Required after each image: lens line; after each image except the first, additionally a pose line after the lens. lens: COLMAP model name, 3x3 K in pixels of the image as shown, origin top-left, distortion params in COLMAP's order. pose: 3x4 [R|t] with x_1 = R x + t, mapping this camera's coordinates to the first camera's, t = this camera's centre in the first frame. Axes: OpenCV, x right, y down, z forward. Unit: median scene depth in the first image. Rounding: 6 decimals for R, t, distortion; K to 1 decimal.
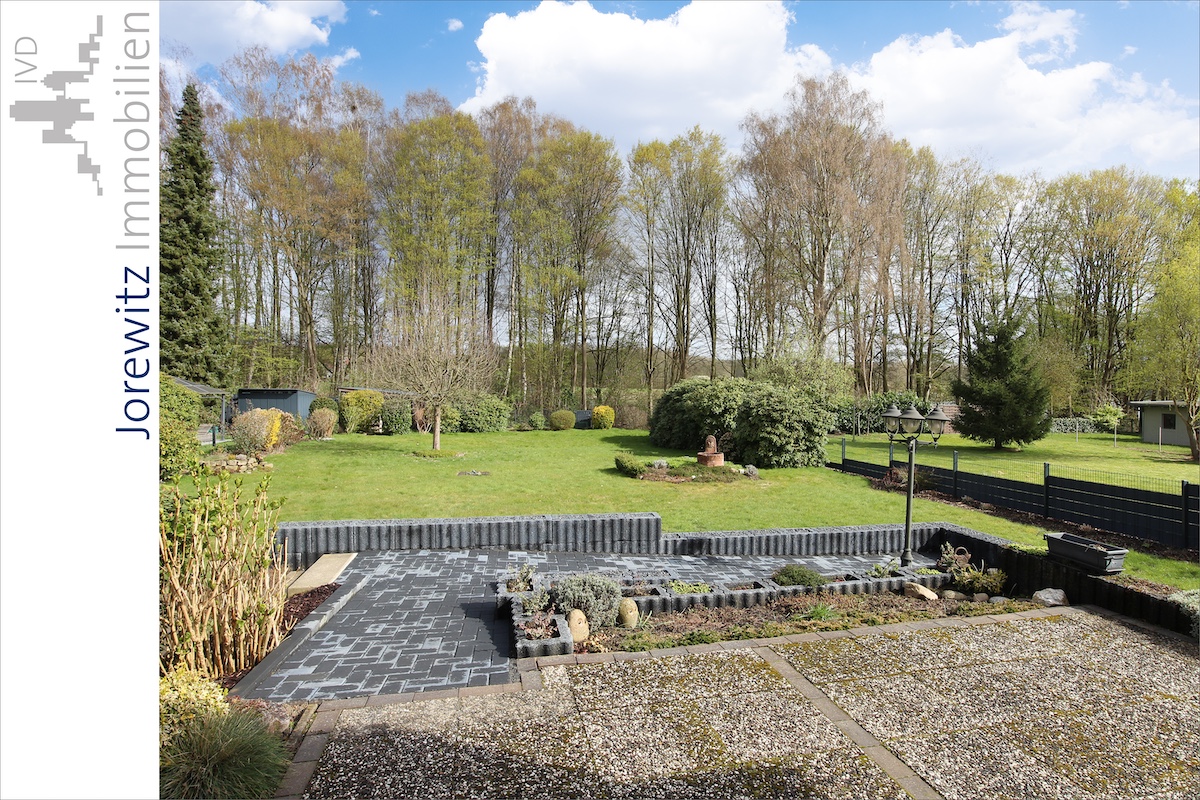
lens RADIAL K [[619.4, 0, 600.0], [0, 619.4, 400.0], [0, 0, 1]] dist [-0.003722, 0.010189]
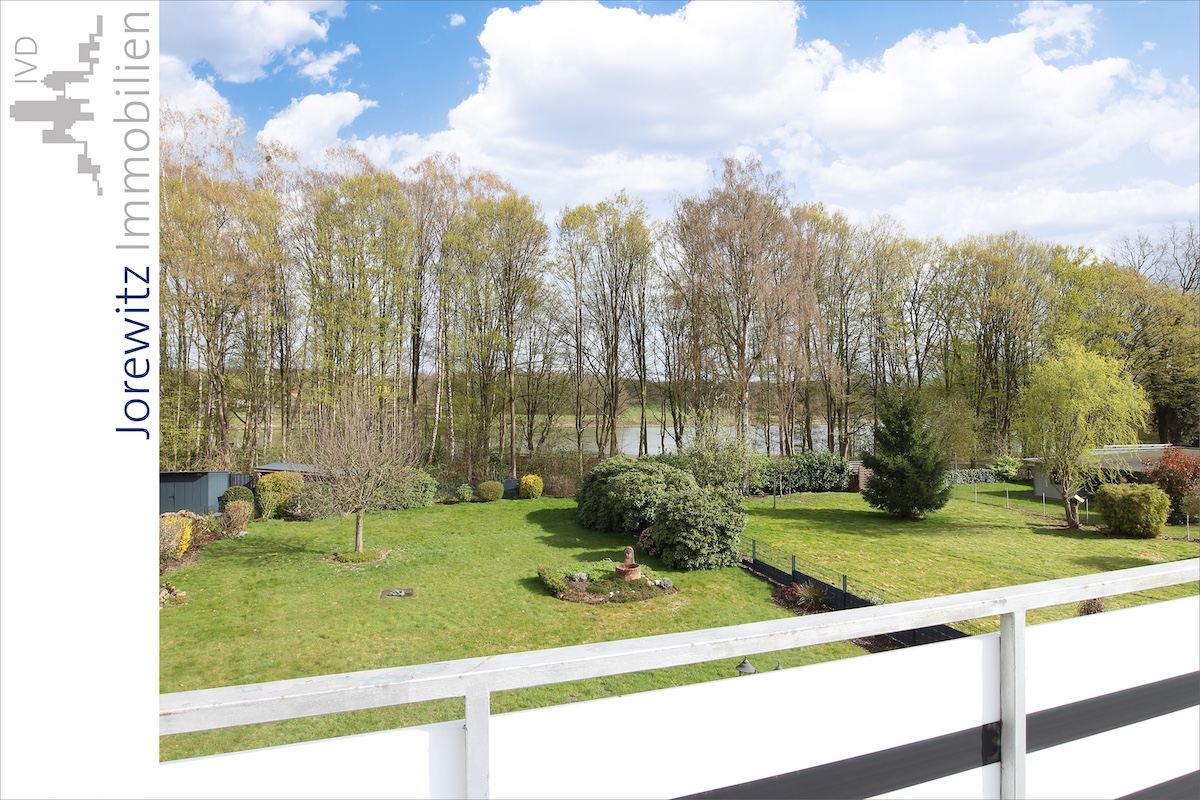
lens RADIAL K [[642.7, 0, 600.0], [0, 642.7, 400.0], [0, 0, 1]] dist [0.003742, 0.001455]
pose [[0.994955, -0.009363, 0.099883, 0.012610], [0.011459, 0.999725, -0.020437, -0.090027], [-0.099664, 0.021478, 0.994789, -0.044286]]
